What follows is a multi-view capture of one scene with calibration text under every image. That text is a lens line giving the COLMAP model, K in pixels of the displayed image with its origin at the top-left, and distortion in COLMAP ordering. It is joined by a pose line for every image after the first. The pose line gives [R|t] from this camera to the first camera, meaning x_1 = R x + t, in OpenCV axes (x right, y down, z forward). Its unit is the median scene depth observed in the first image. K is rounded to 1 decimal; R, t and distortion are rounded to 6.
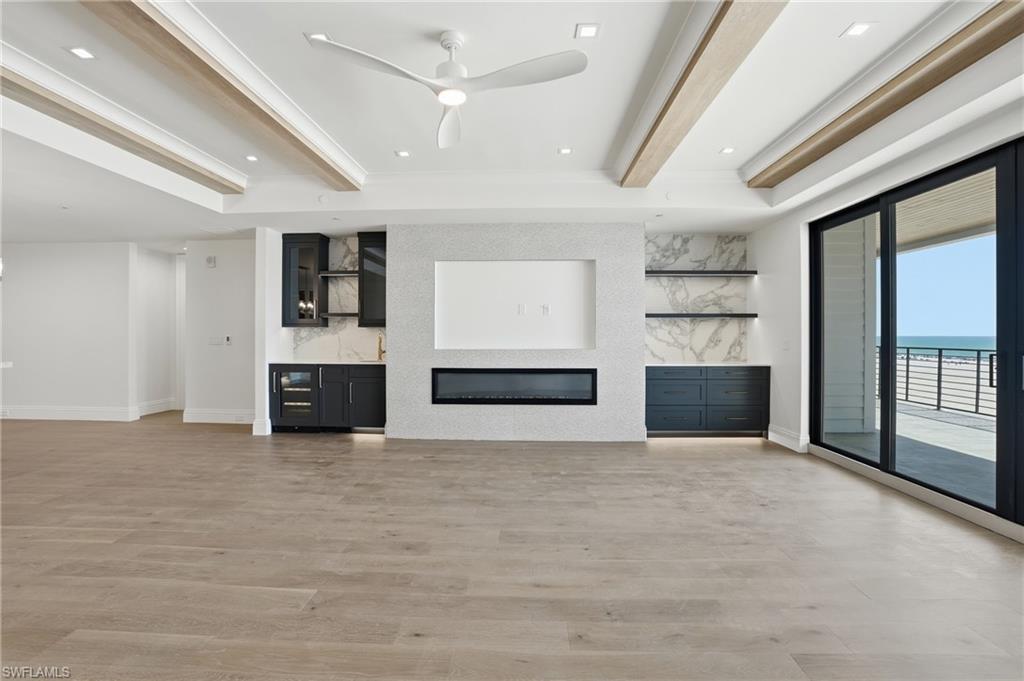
lens RADIAL K [[470.5, 0, 516.9], [0, 470.5, 336.1], [0, 0, 1]] dist [-0.052981, 0.010675]
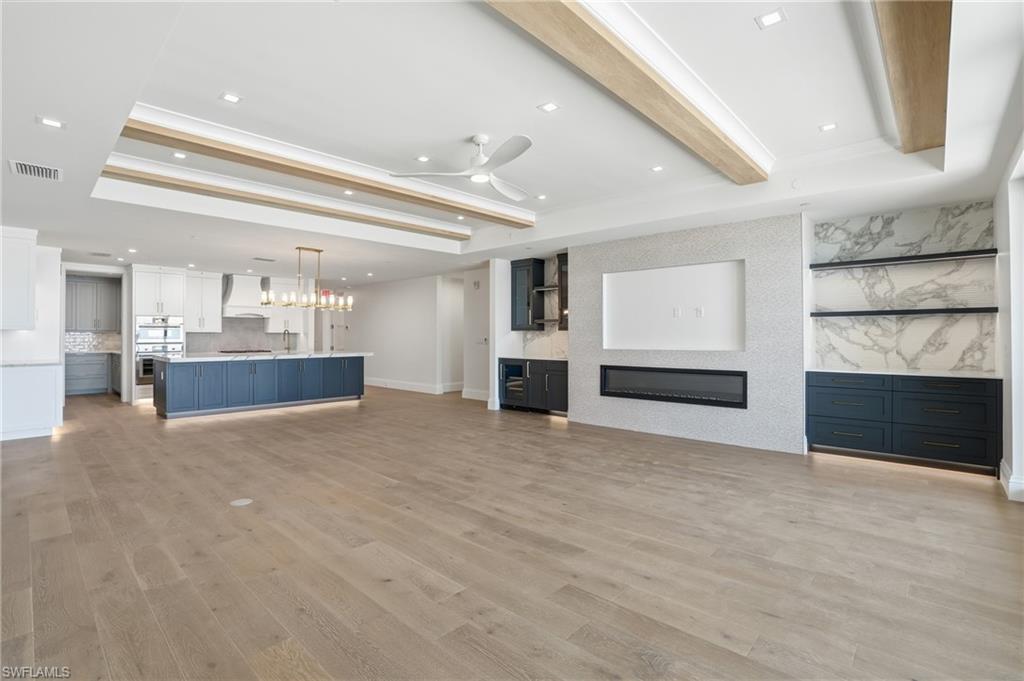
lens RADIAL K [[470.5, 0, 515.0], [0, 470.5, 334.5], [0, 0, 1]] dist [-0.052981, 0.010675]
pose [[0.765906, -0.003947, -0.642941, 0.409063], [-0.000149, 0.999980, -0.006316, -0.000806], [0.642953, 0.004933, 0.765890, -0.034592]]
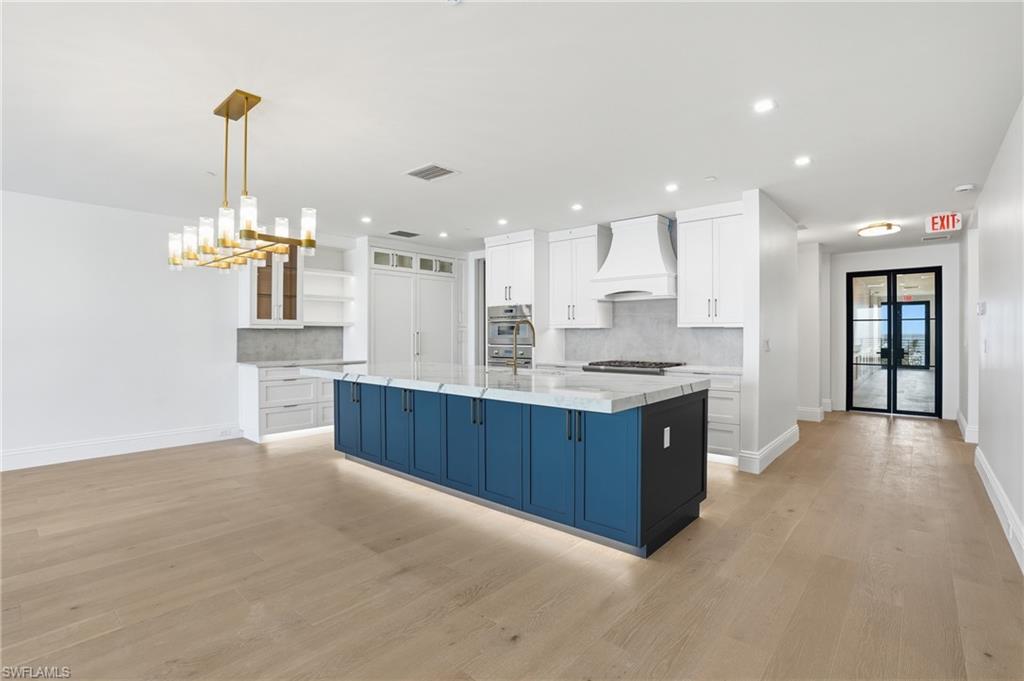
lens RADIAL K [[475.5, 0, 512.5], [0, 475.5, 340.8], [0, 0, 1]] dist [-0.035412, 0.003568]
pose [[-0.636081, 0.008359, -0.771577, -0.623594], [0.001193, 0.999951, 0.009849, -0.002032], [0.771622, 0.005344, -0.636060, 1.072955]]
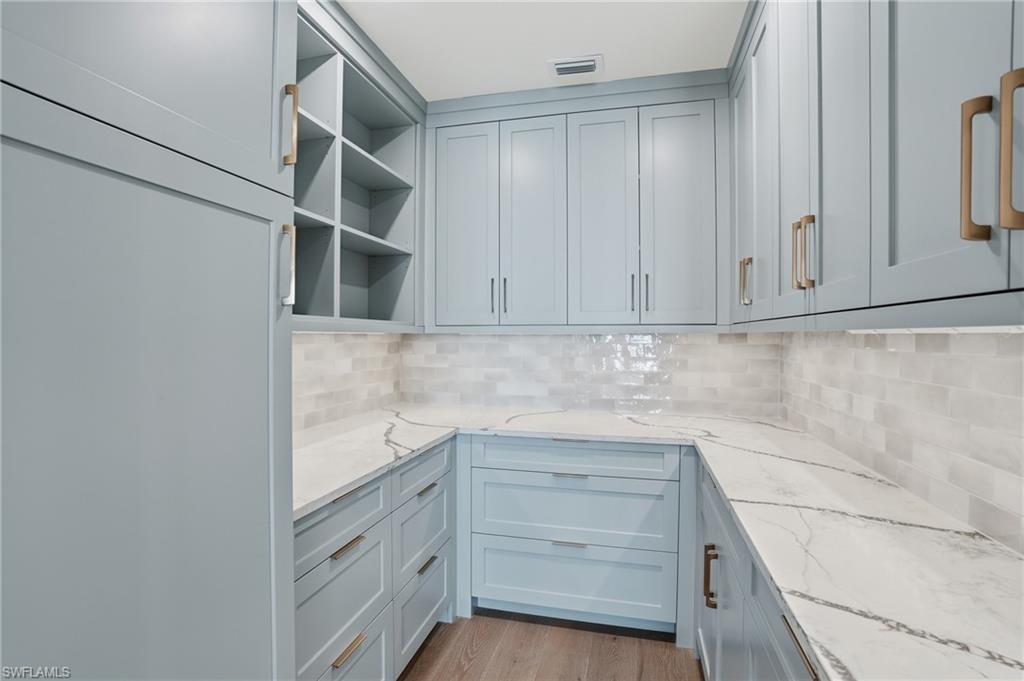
lens RADIAL K [[470.5, 0, 533.4], [0, 470.5, 342.7], [0, 0, 1]] dist [-0.052981, 0.010675]
pose [[-0.181696, 0.010454, -0.983299, -1.576150], [-0.000823, 0.999942, 0.010783, -0.016513], [0.983354, 0.002768, -0.181677, 0.253101]]
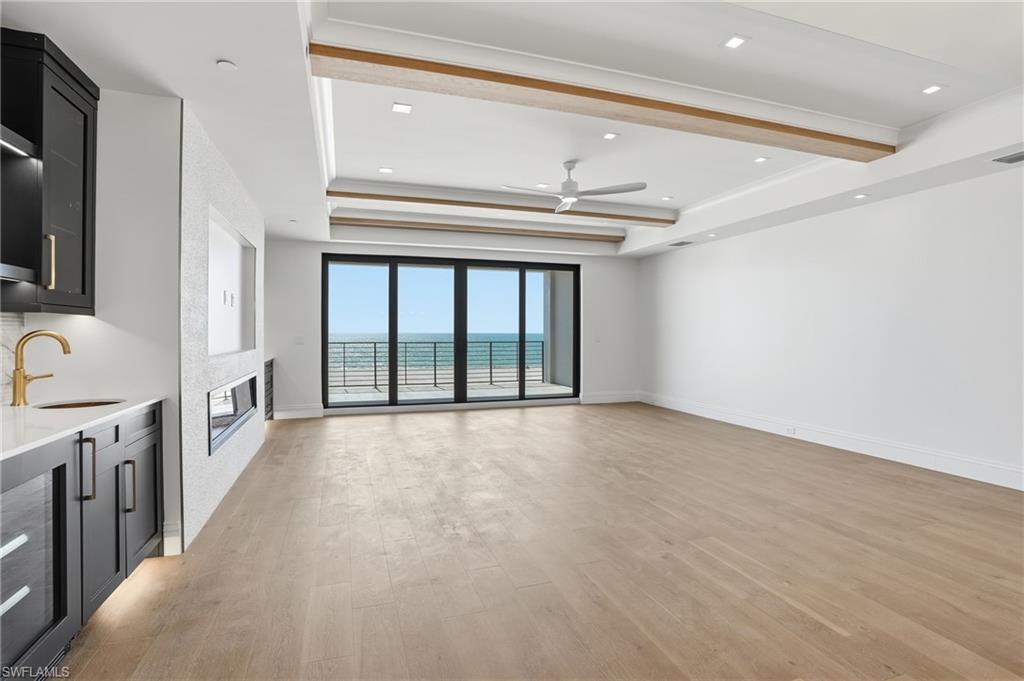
lens RADIAL K [[498.5, 0, 513.7], [0, 498.5, 333.0], [0, 0, 1]] dist [-0.040026, 0.008197]
pose [[-0.361927, -0.003969, 0.932198, -0.853372], [-0.001118, 0.999992, 0.003823, -0.006350], [-0.932206, 0.000341, -0.361929, 0.875038]]
